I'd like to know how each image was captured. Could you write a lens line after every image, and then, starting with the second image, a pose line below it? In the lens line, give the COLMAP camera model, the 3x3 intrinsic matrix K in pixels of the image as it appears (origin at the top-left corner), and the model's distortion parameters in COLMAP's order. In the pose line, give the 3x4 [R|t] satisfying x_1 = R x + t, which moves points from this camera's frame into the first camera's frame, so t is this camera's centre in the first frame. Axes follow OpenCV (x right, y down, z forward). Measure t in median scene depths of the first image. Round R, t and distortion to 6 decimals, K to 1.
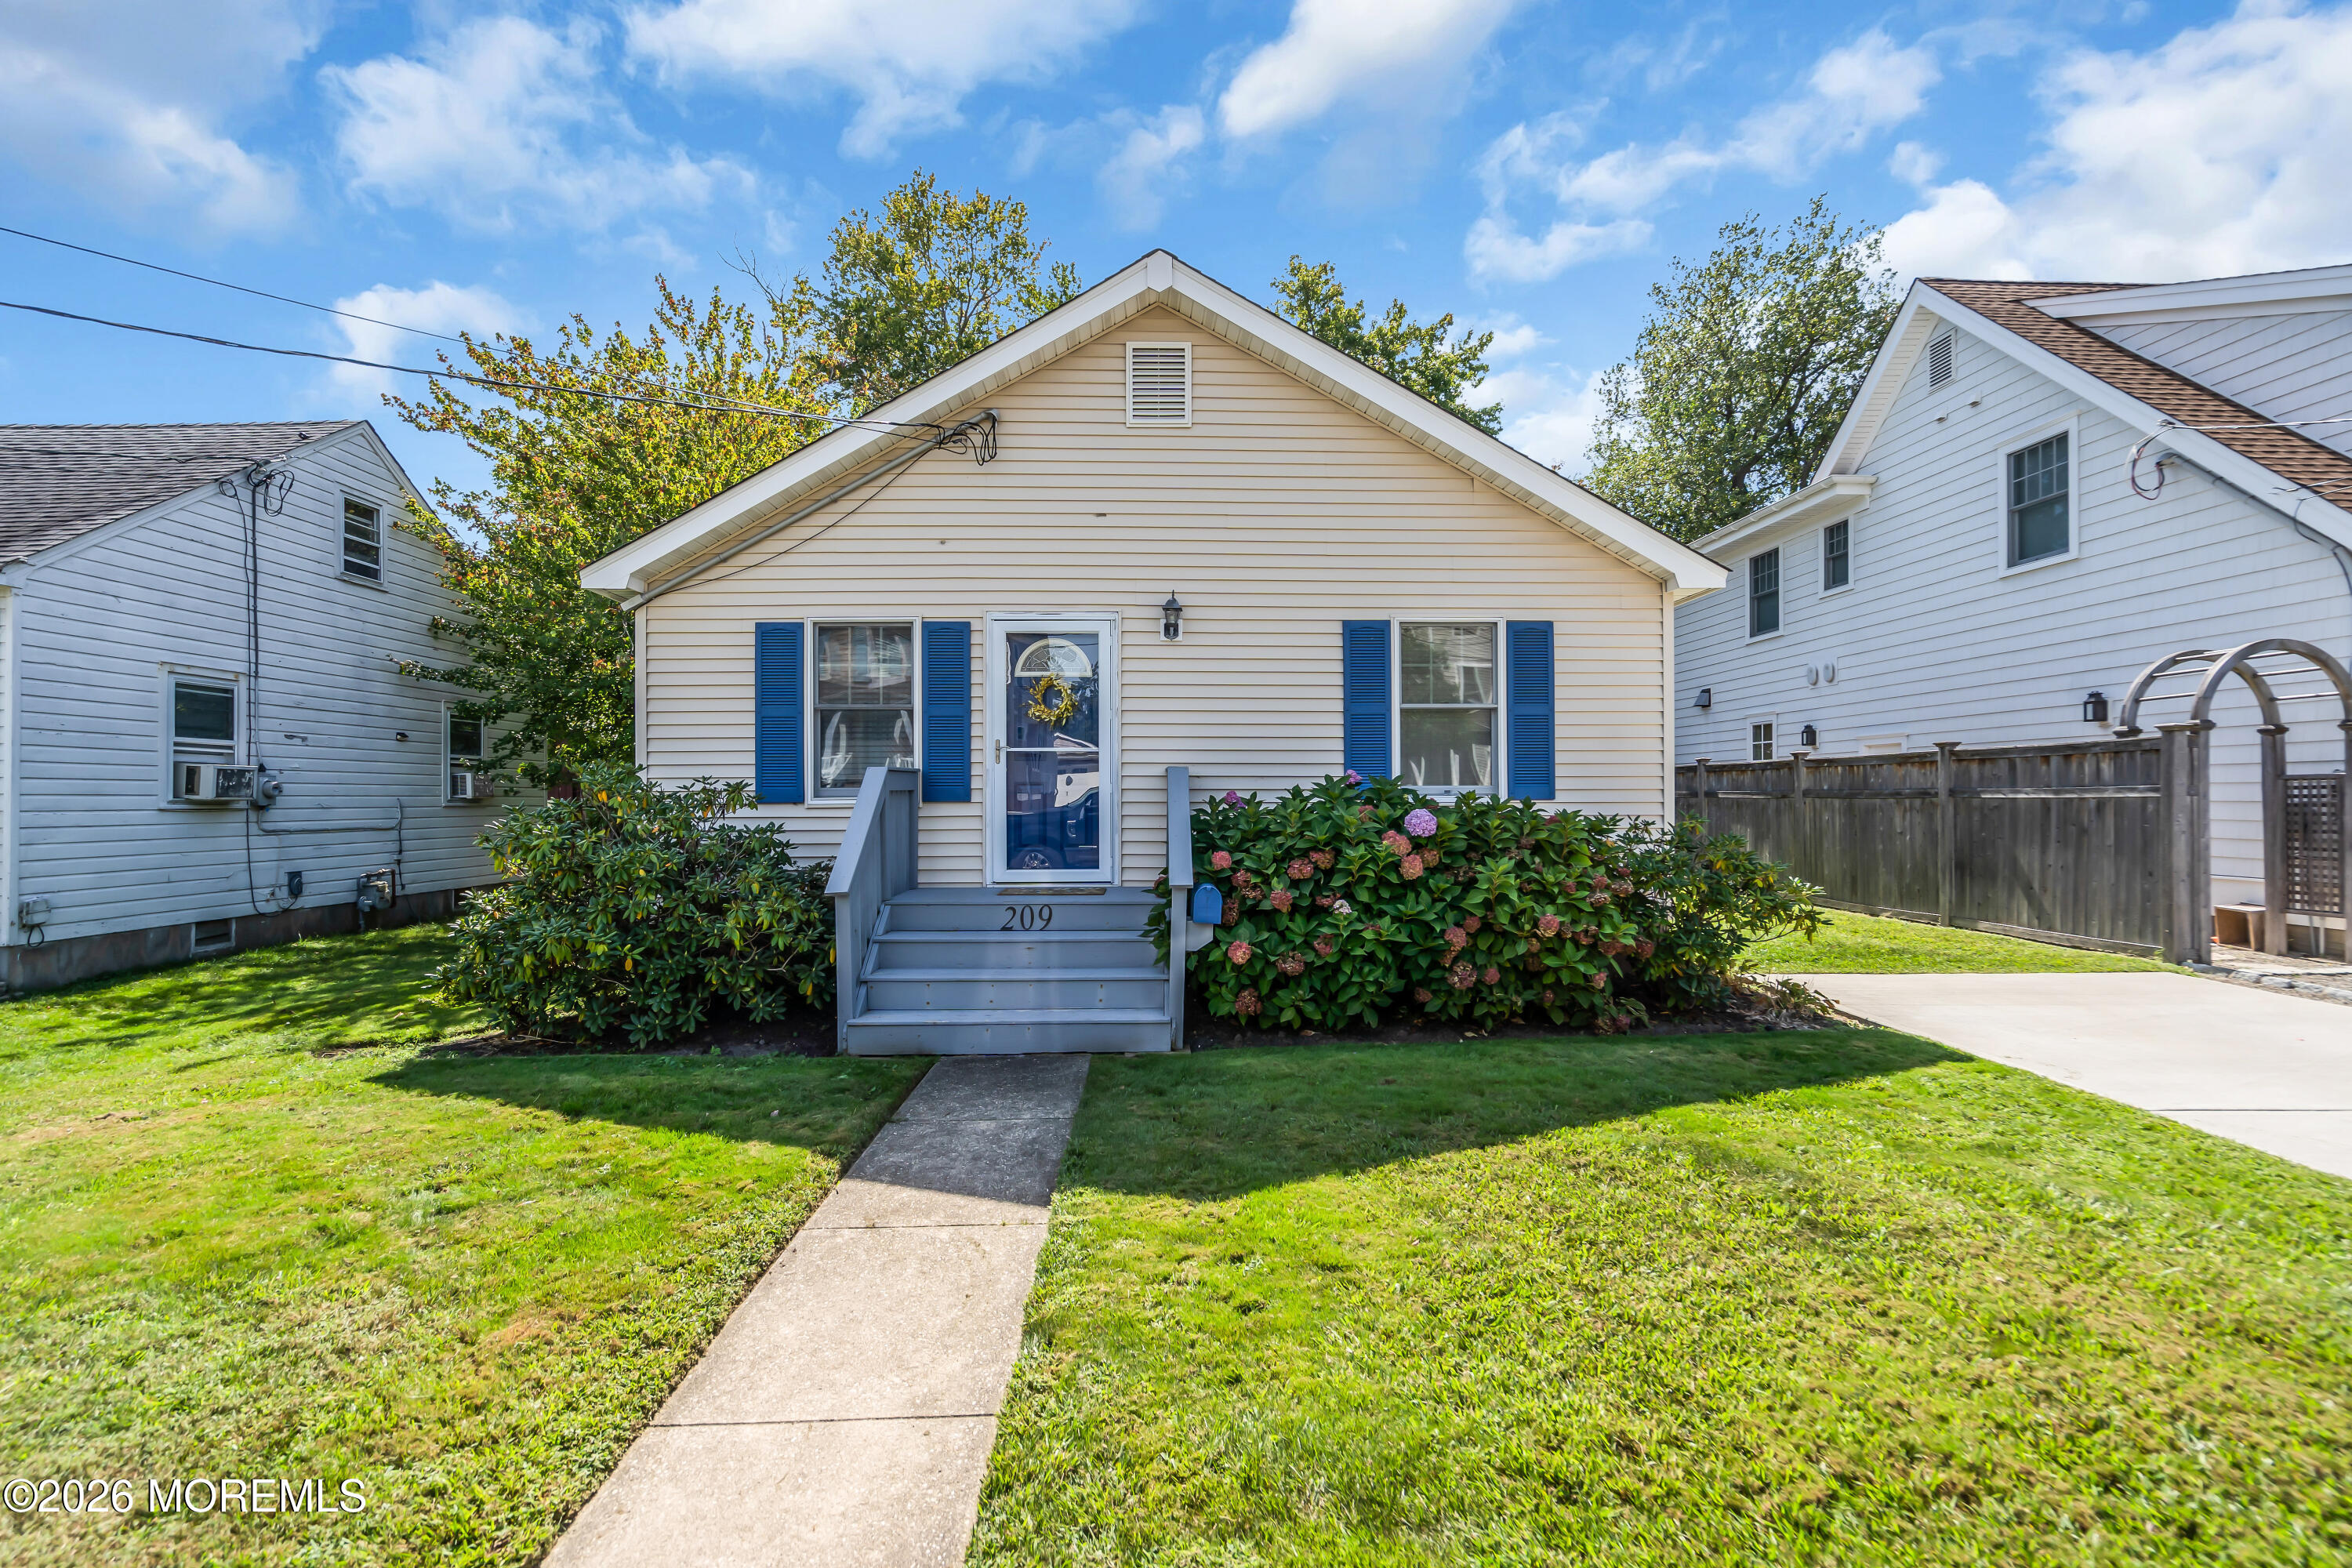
lens RADIAL K [[1086.6, 0, 1176.0], [0, 1086.6, 784.0], [0, 0, 1]] dist [-0.000112, 0.000502]
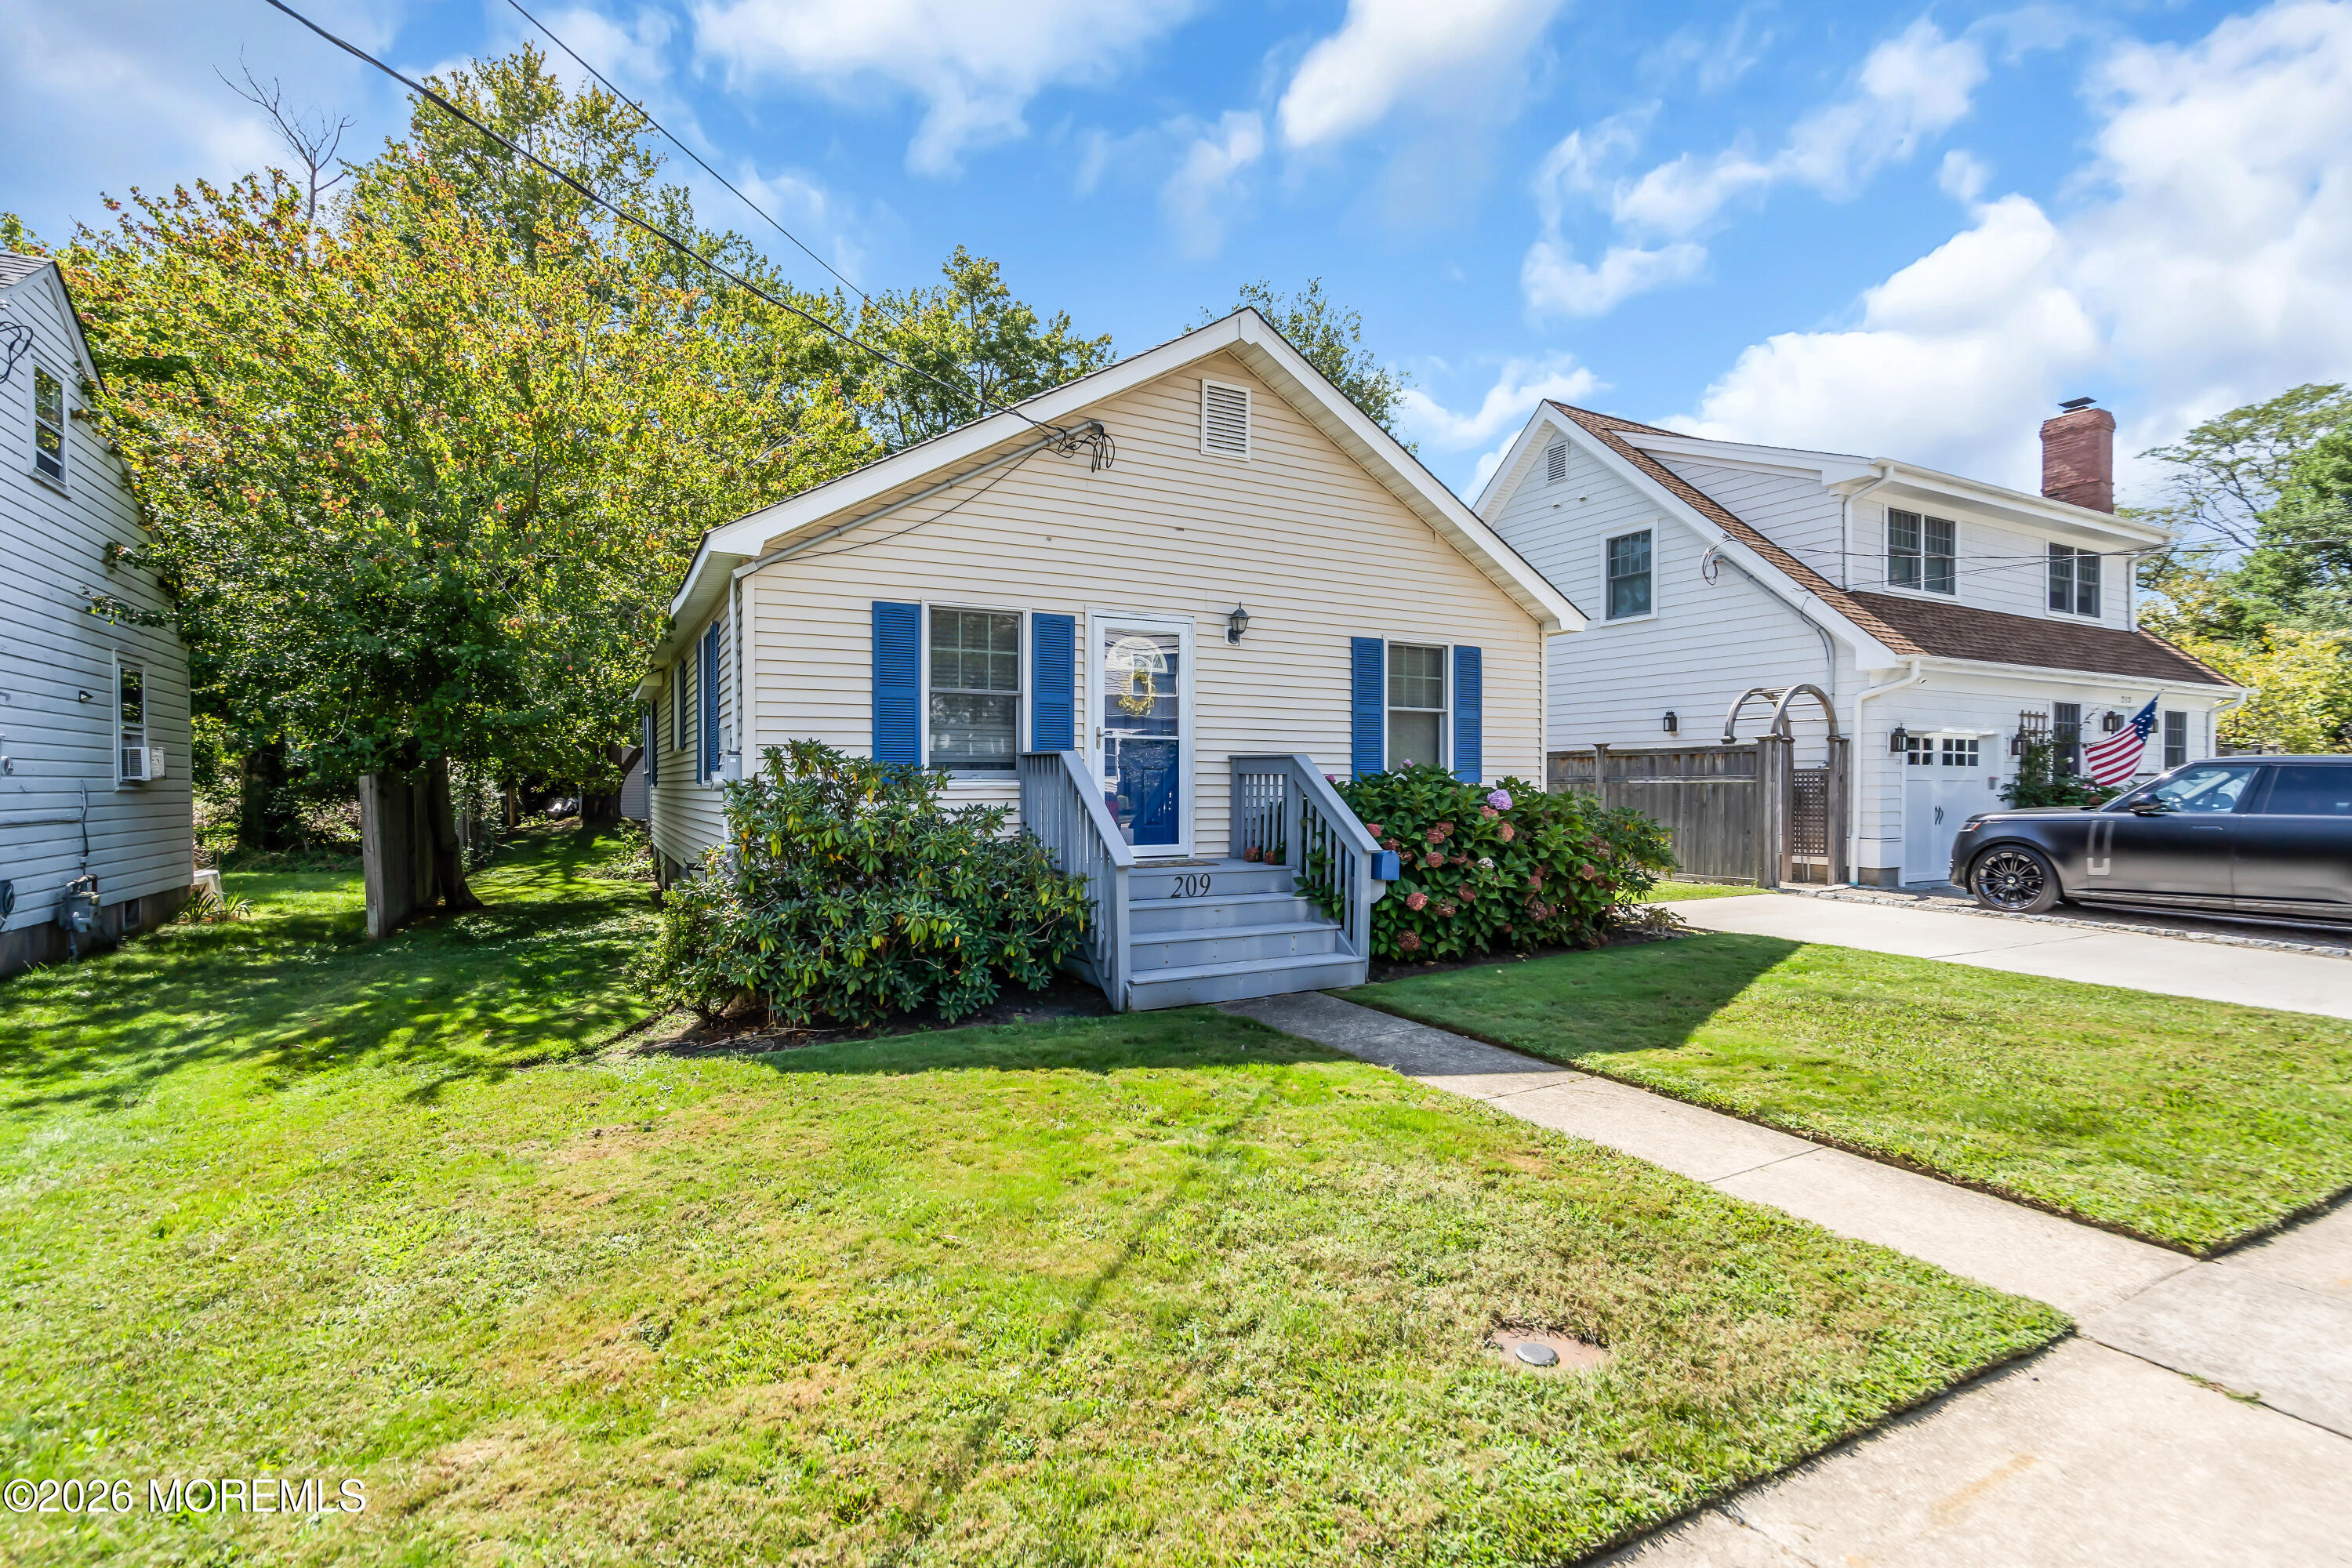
lens RADIAL K [[1098.0, 0, 1176.0], [0, 1098.0, 784.0], [0, 0, 1]] dist [-0.002505, -0.000405]
pose [[0.887014, 0.001803, 0.461739, -0.592719], [-0.007285, 0.999923, 0.010091, 0.004478], [-0.461685, -0.012315, 0.886959, -0.007705]]
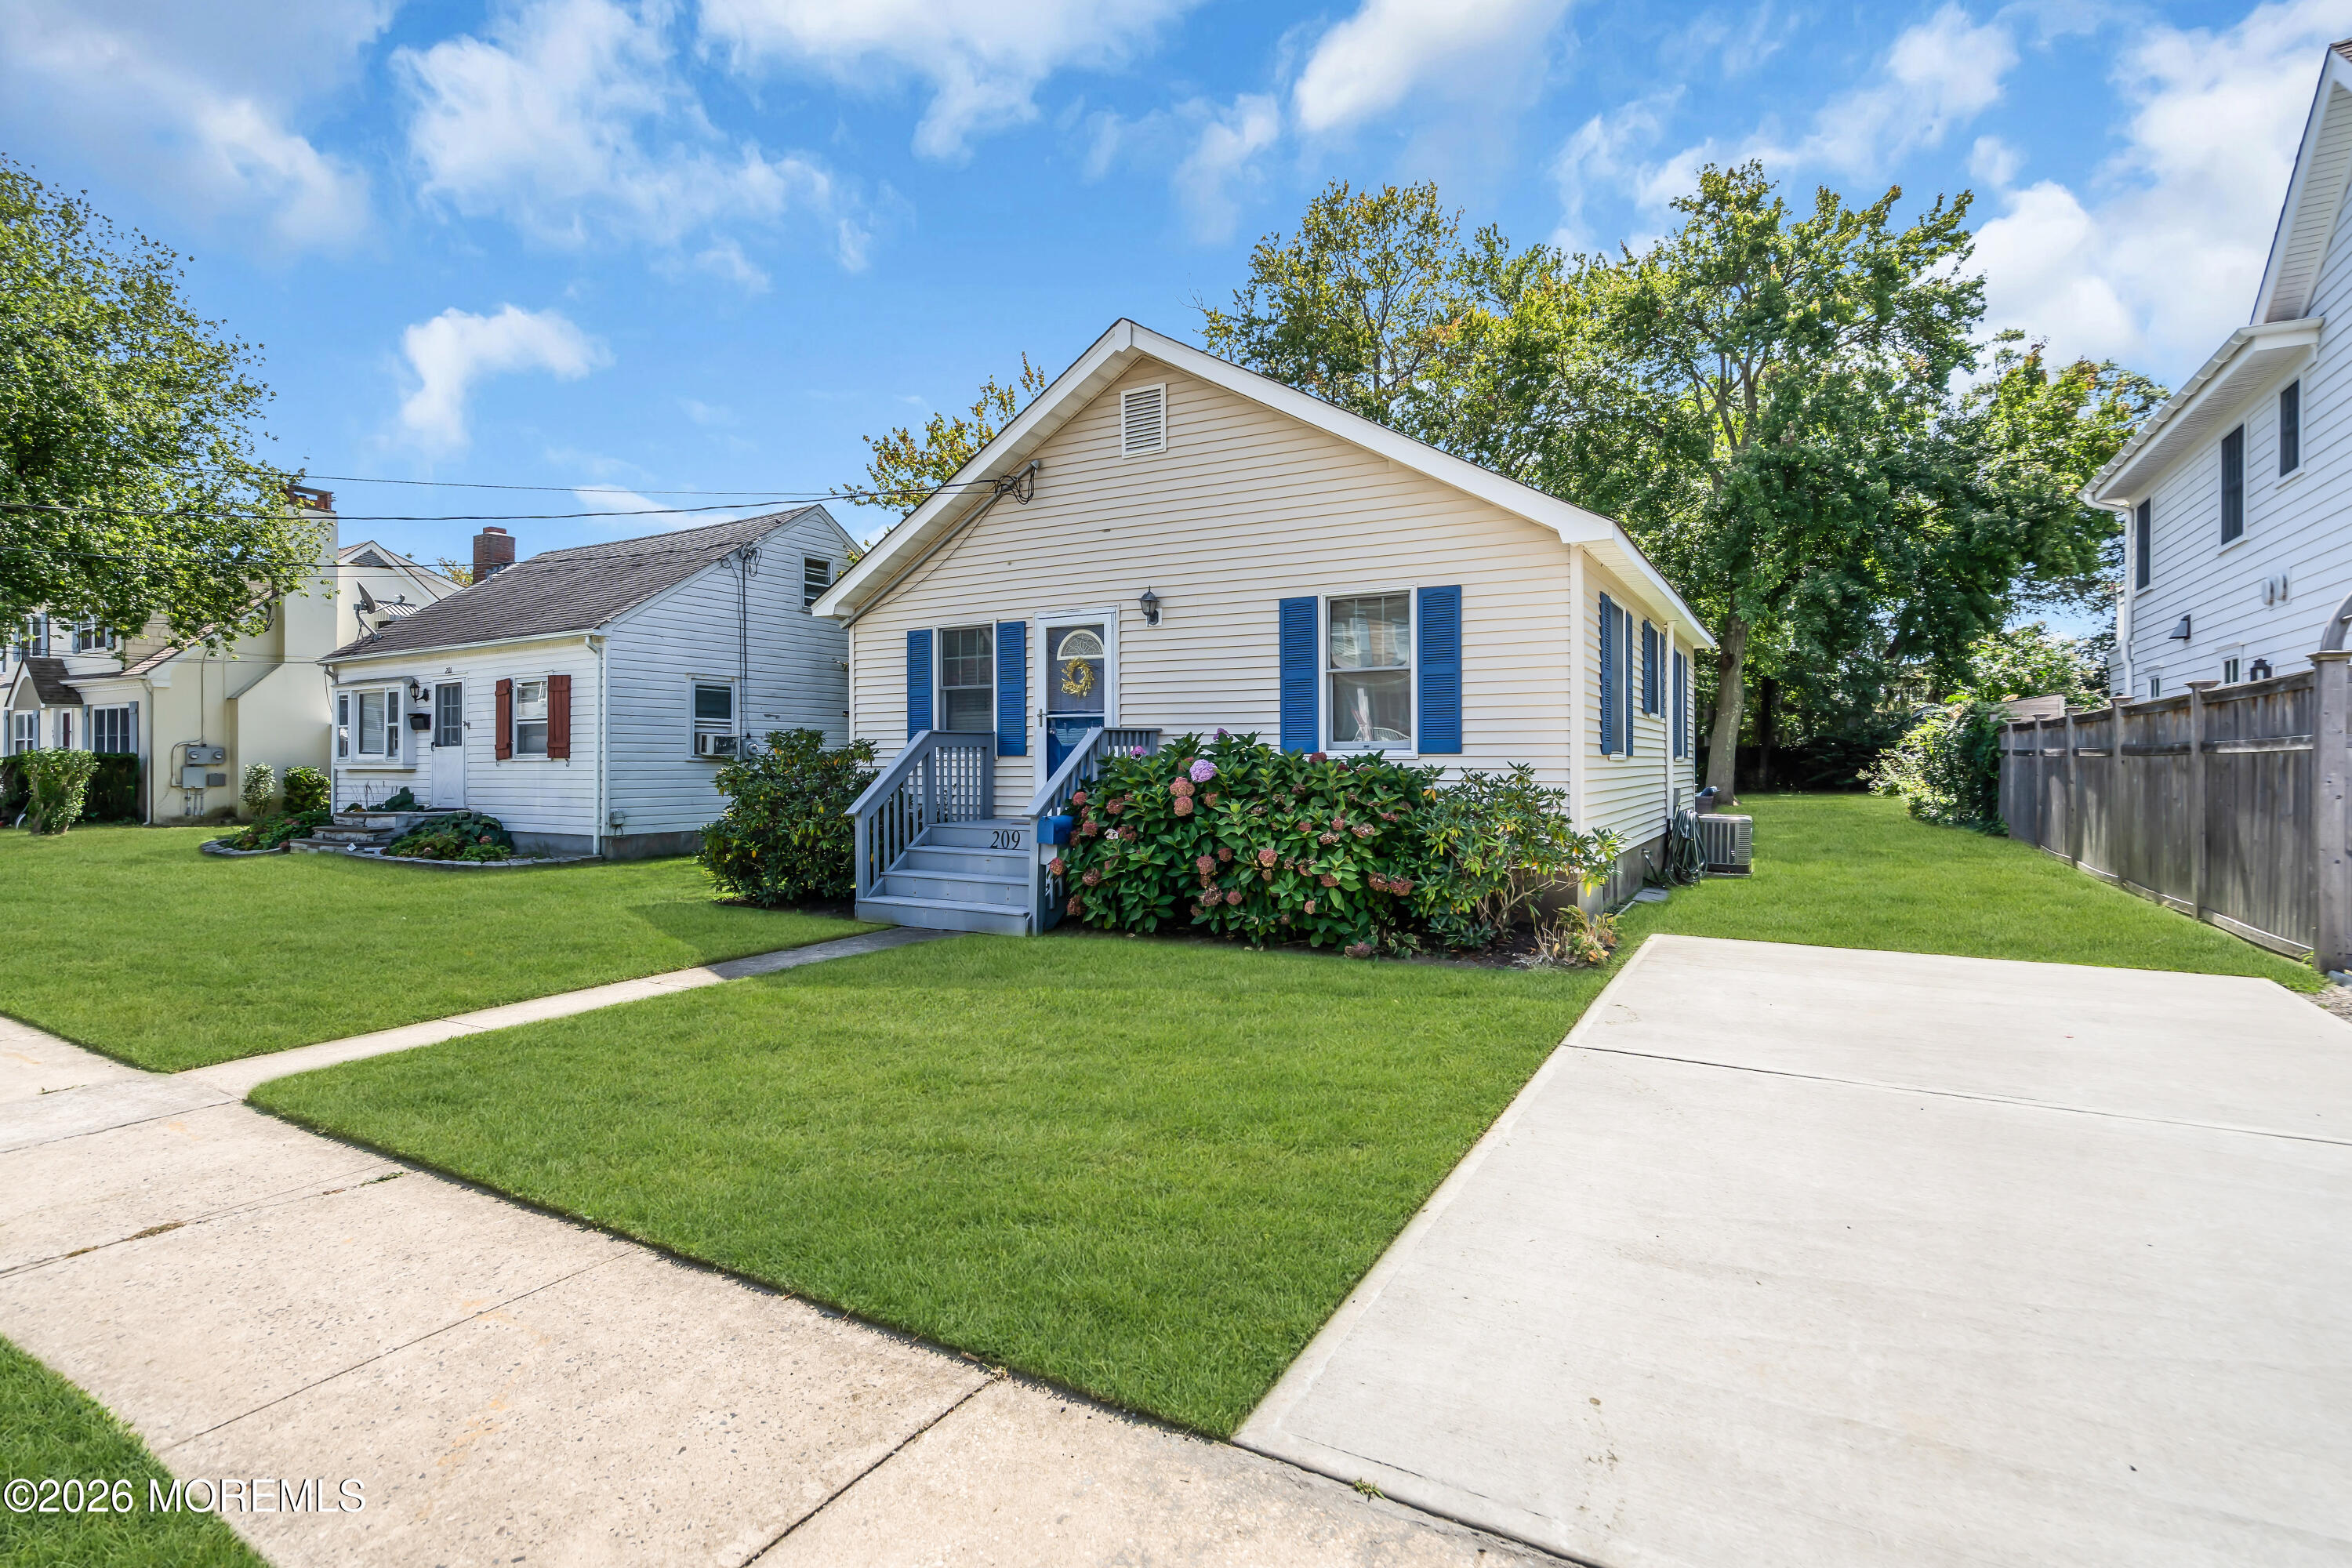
lens RADIAL K [[1110.5, 0, 1186.2], [0, 1110.5, 750.3], [0, 0, 1]] dist [-0.000434, -0.000018]
pose [[0.852463, -0.002579, -0.522782, 0.686399], [0.002754, 0.999996, -0.000443, 0.010762], [0.522781, -0.001062, 0.852466, -0.060750]]
